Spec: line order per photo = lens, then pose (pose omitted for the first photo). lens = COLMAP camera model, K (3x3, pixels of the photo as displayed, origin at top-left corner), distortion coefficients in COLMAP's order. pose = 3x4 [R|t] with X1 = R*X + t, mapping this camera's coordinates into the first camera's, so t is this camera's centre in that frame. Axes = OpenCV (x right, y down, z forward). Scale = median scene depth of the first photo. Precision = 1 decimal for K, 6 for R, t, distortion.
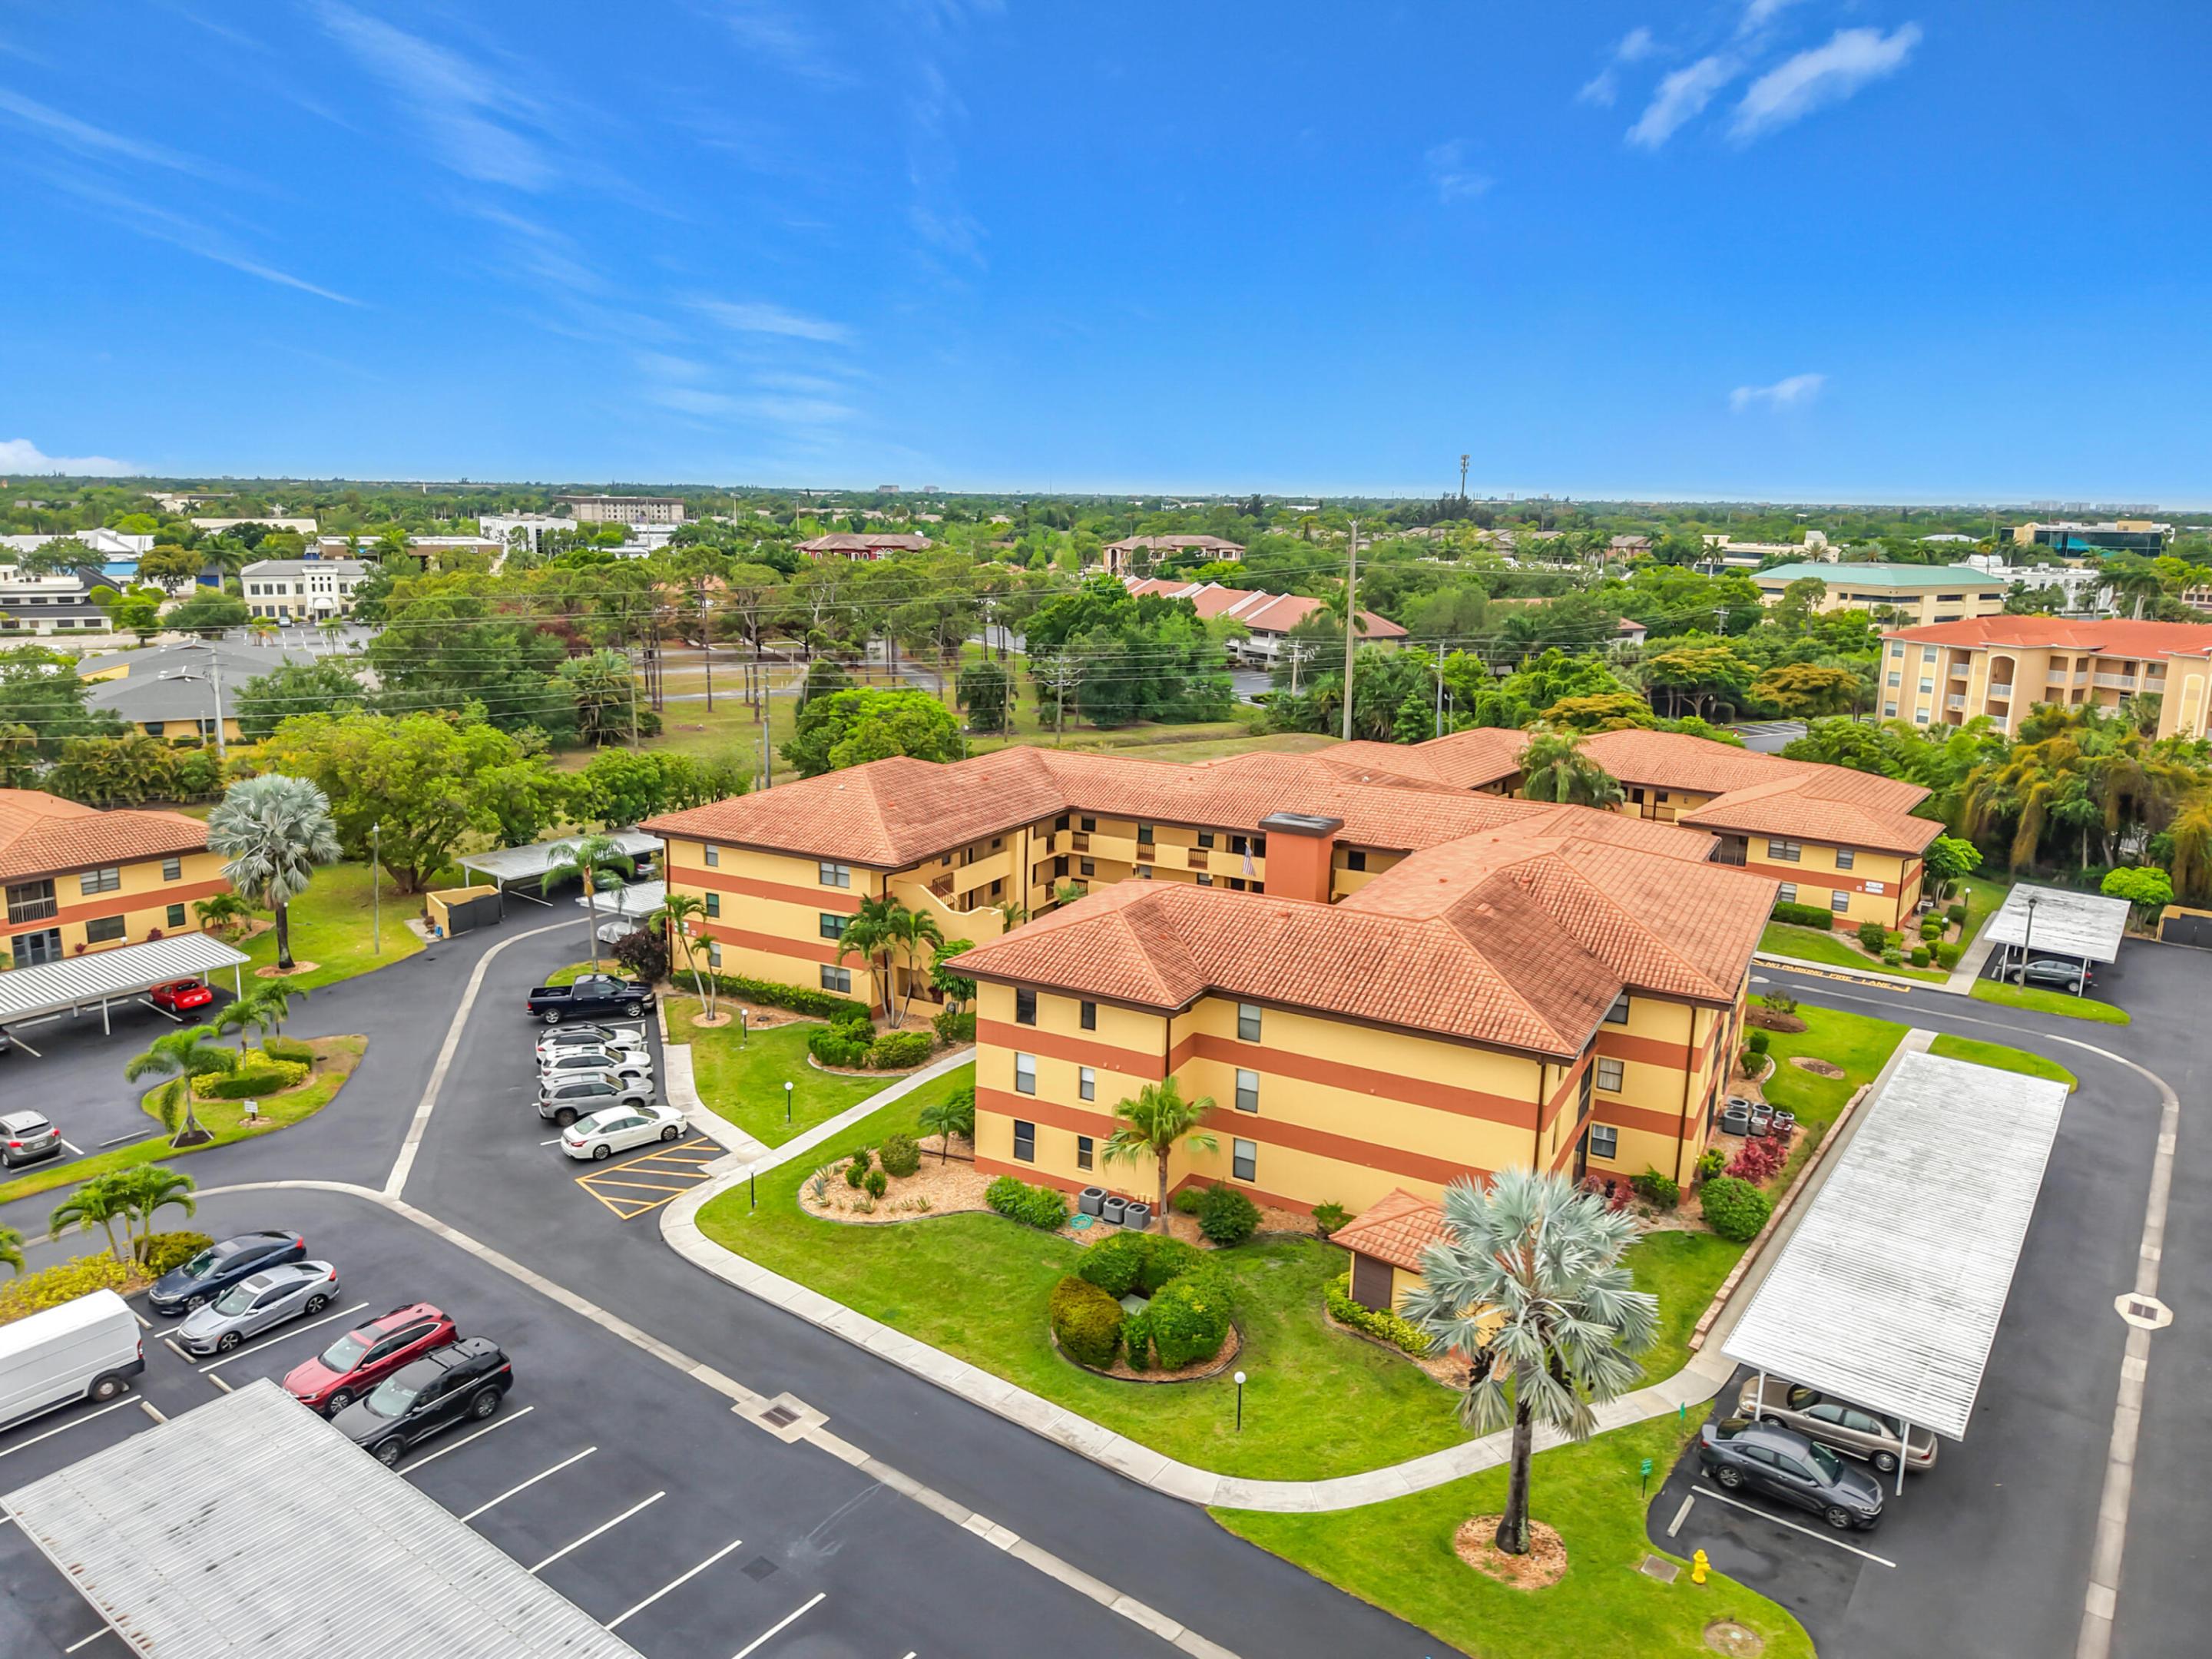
lens RADIAL K [[1528.5, 0, 1083.2], [0, 1528.5, 715.6], [0, 0, 1]] dist [0.007660, -0.000197]
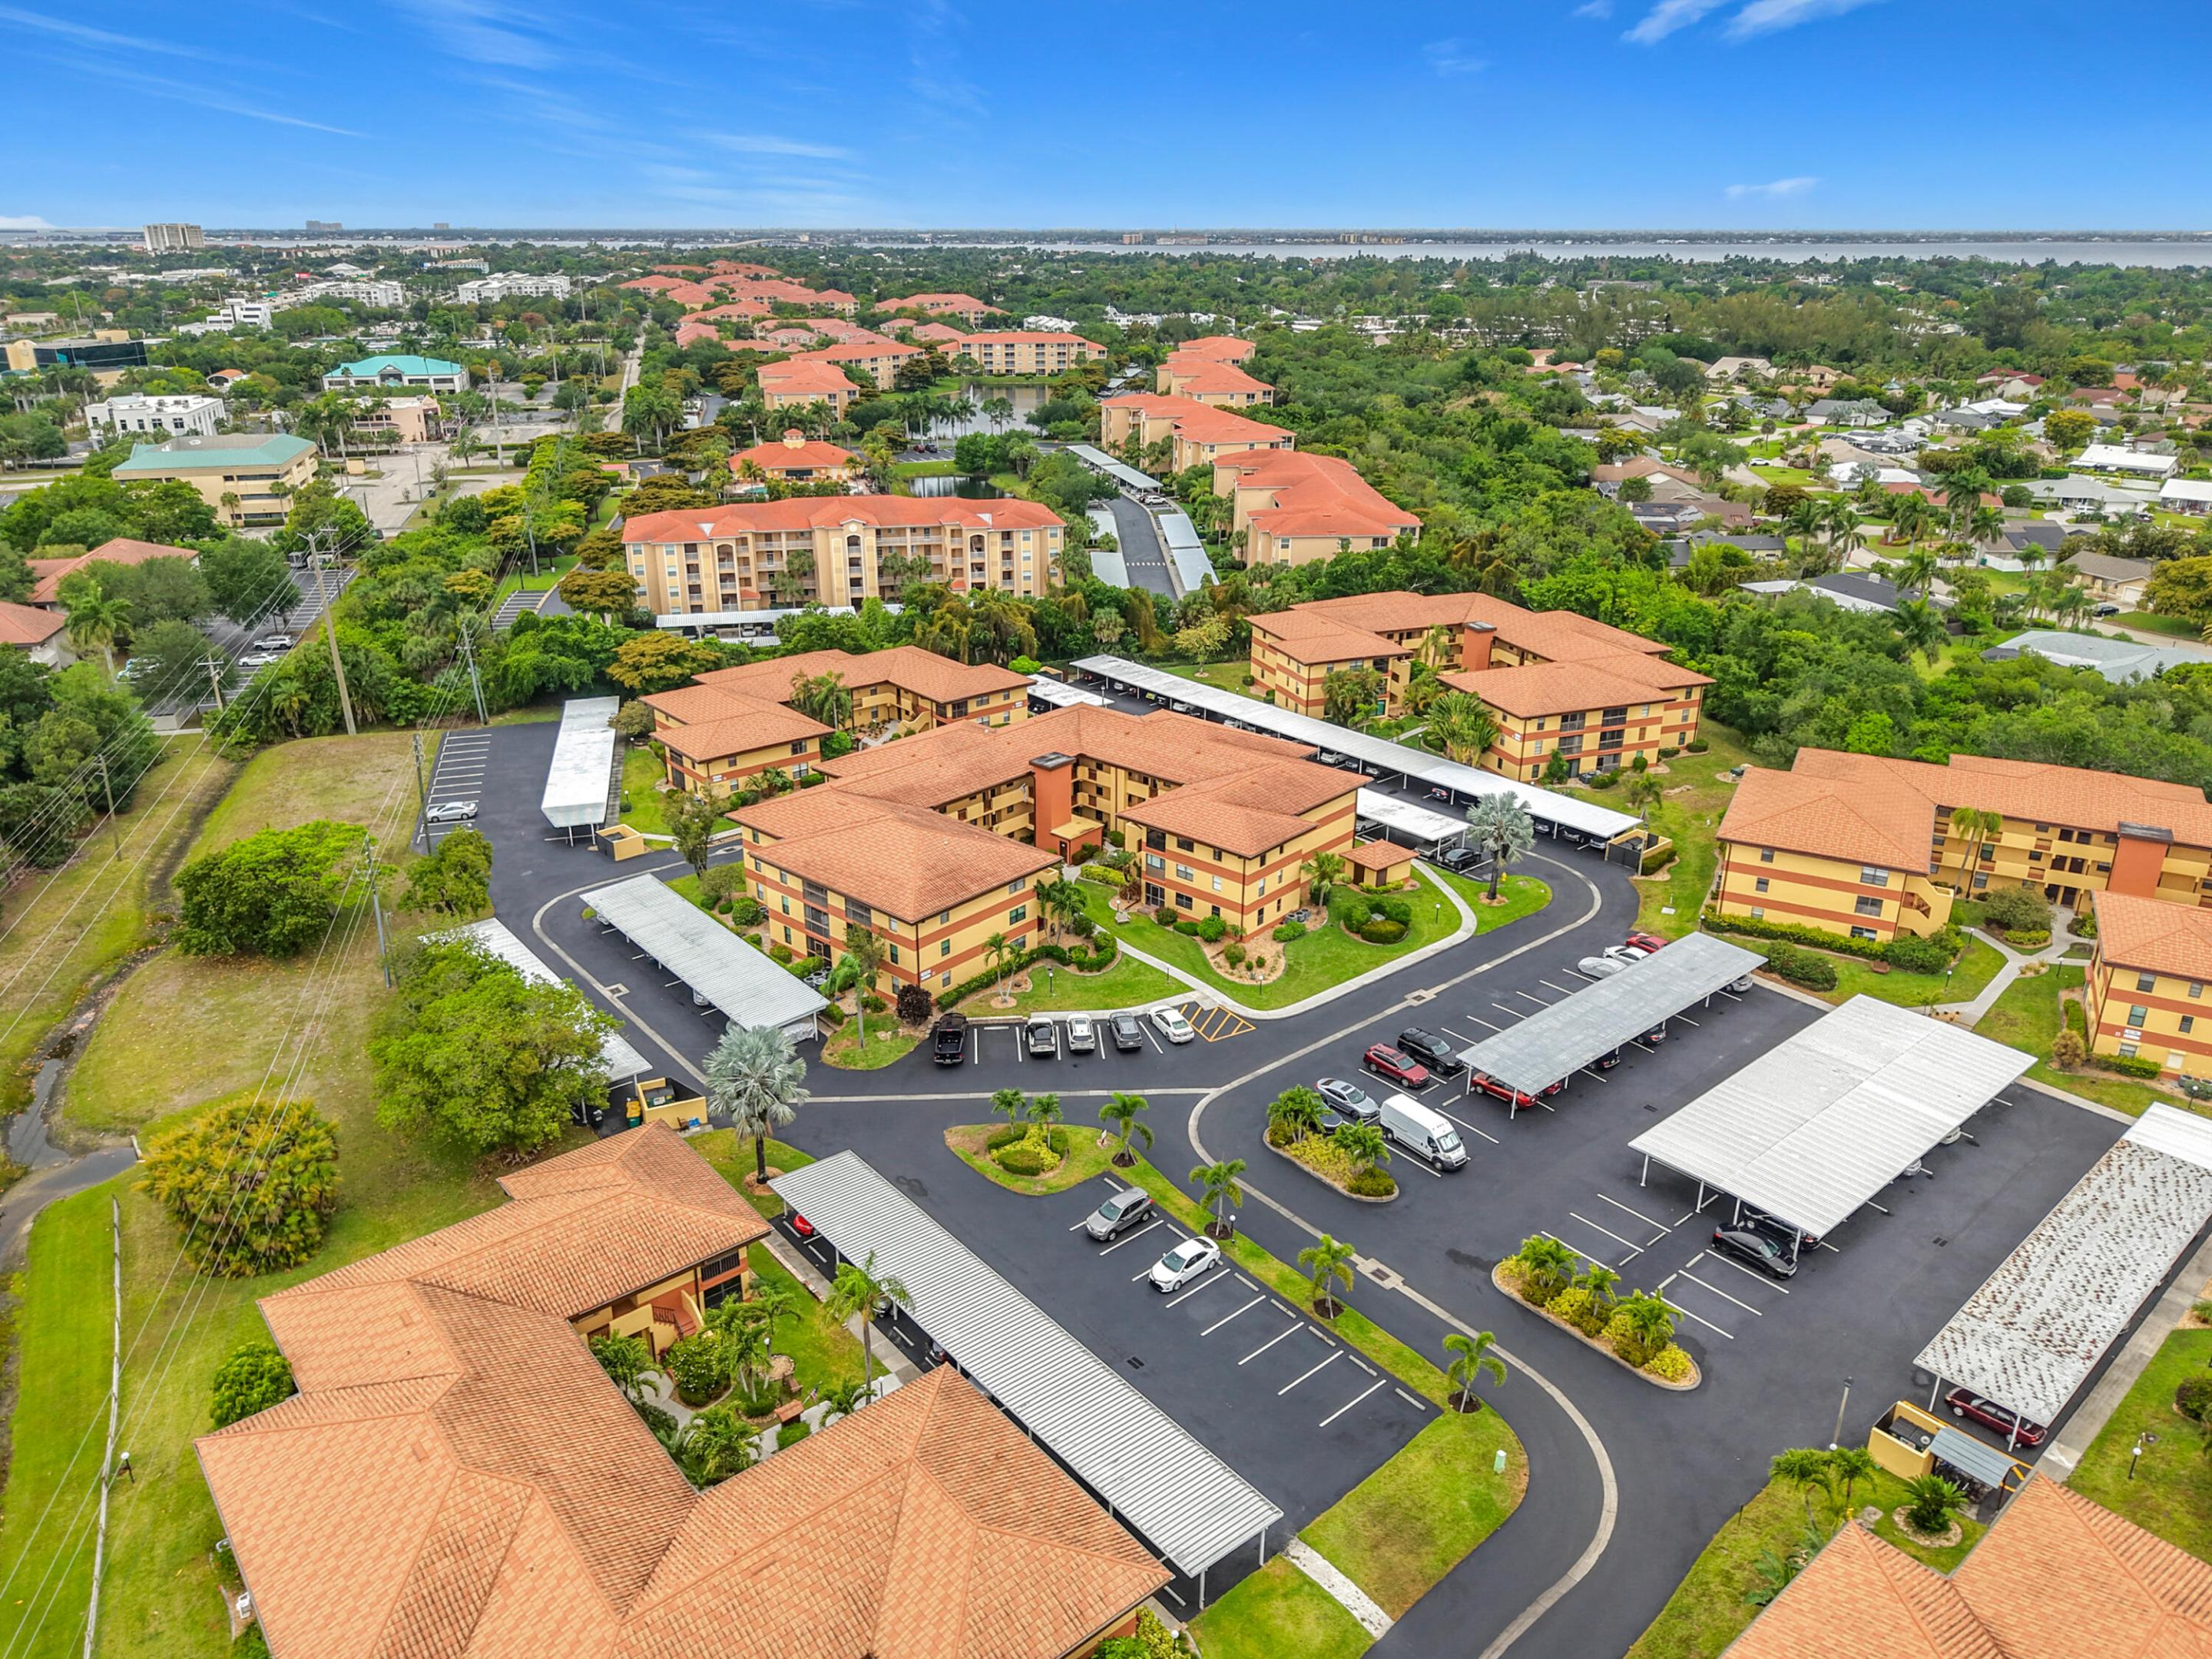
lens RADIAL K [[1454.4, 0, 1125.4], [0, 1454.4, 898.3], [0, 0, 1]] dist [0.101158, -0.186245]
pose [[0.212834, -0.416921, 0.883673, -1.524118], [0.141593, 0.908008, 0.394300, -0.479104], [-0.966775, 0.041202, 0.252288, 0.511096]]
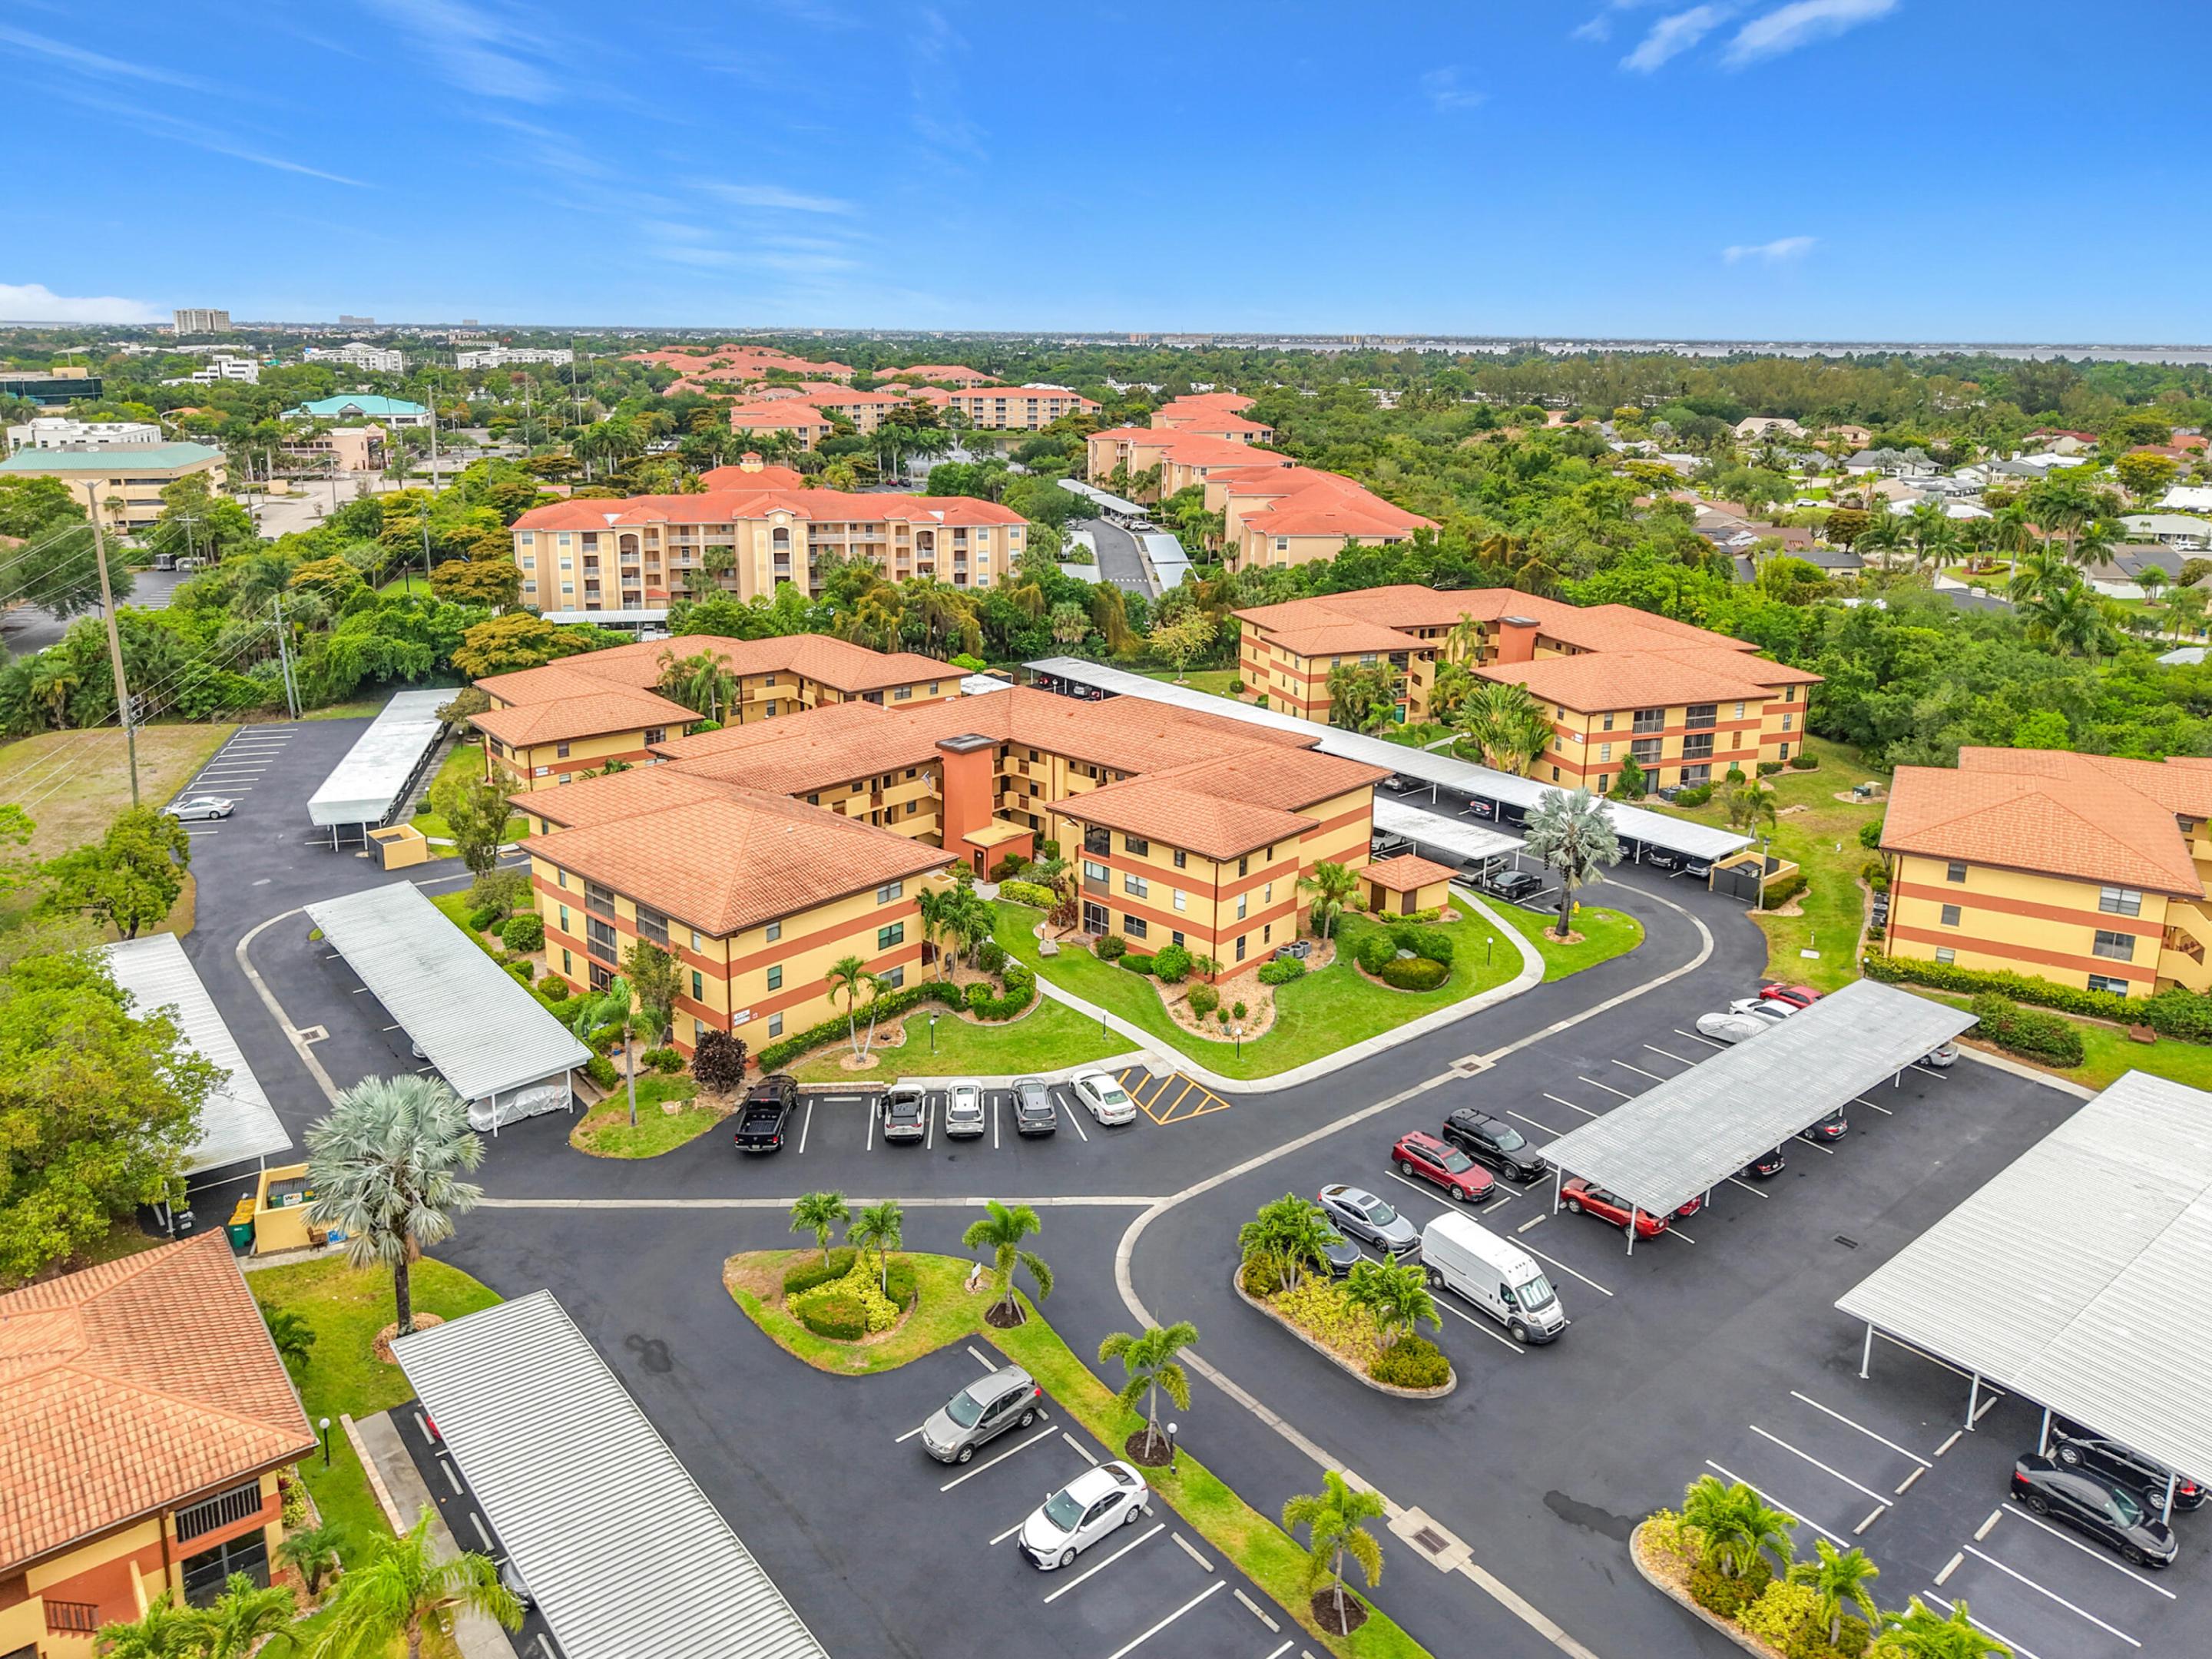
lens RADIAL K [[1509.7, 0, 1096.7], [0, 1509.7, 765.4], [0, 0, 1]] dist [0.037064, -0.043790]
pose [[0.235413, -0.278832, 0.931039, -1.155050], [0.133108, 0.958185, 0.253306, -0.249679], [-0.962737, 0.064297, 0.262684, 0.563756]]
